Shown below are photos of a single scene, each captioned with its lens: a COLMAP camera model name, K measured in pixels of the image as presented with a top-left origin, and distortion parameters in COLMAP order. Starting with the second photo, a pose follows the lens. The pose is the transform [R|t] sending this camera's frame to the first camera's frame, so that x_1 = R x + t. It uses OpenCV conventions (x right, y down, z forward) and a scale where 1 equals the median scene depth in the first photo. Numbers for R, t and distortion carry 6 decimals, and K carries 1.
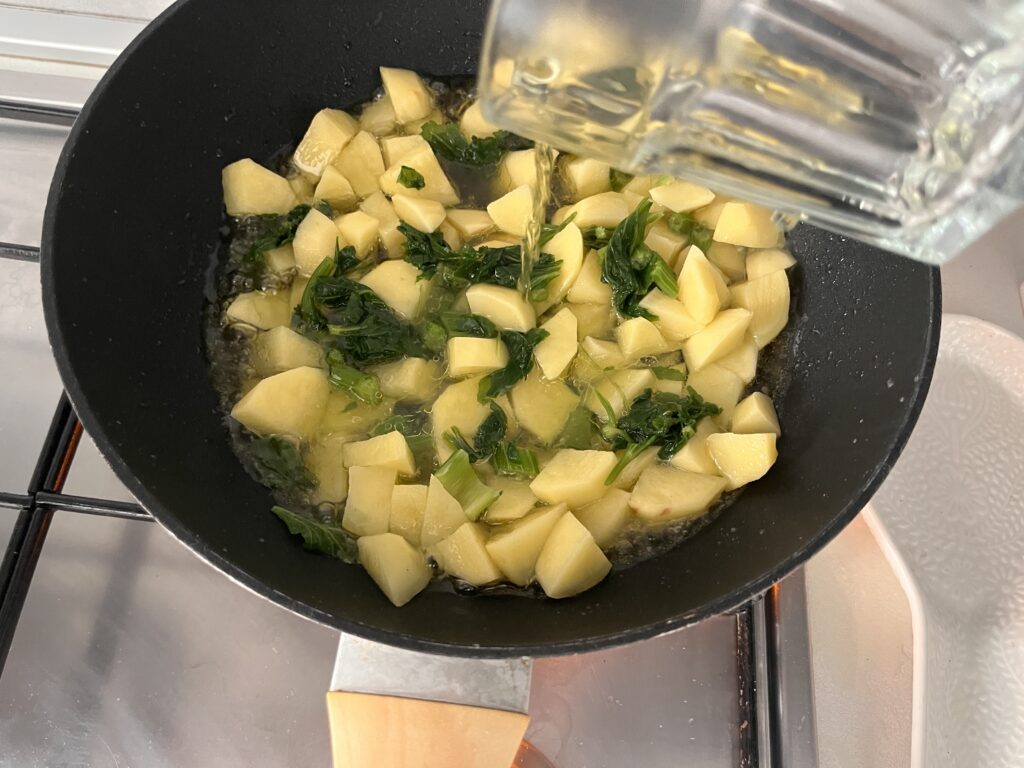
lens RADIAL K [[779.9, 0, 466.4], [0, 779.9, 384.2], [0, 0, 1]] dist [-0.003553, 0.048996]
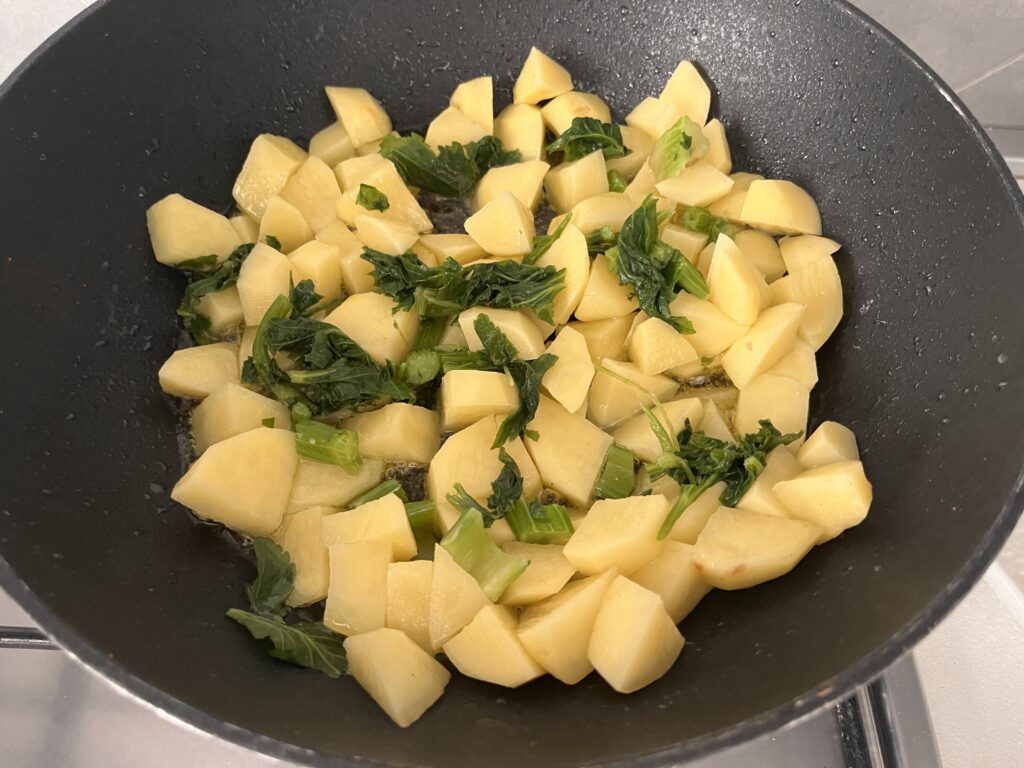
lens RADIAL K [[779.9, 0, 466.4], [0, 779.9, 384.2], [0, 0, 1]] dist [-0.003553, 0.048996]
pose [[0.993396, -0.110685, 0.030226, -0.019647], [0.114137, 0.980217, -0.161699, 0.081019], [-0.011730, 0.164081, 0.986377, 0.206221]]
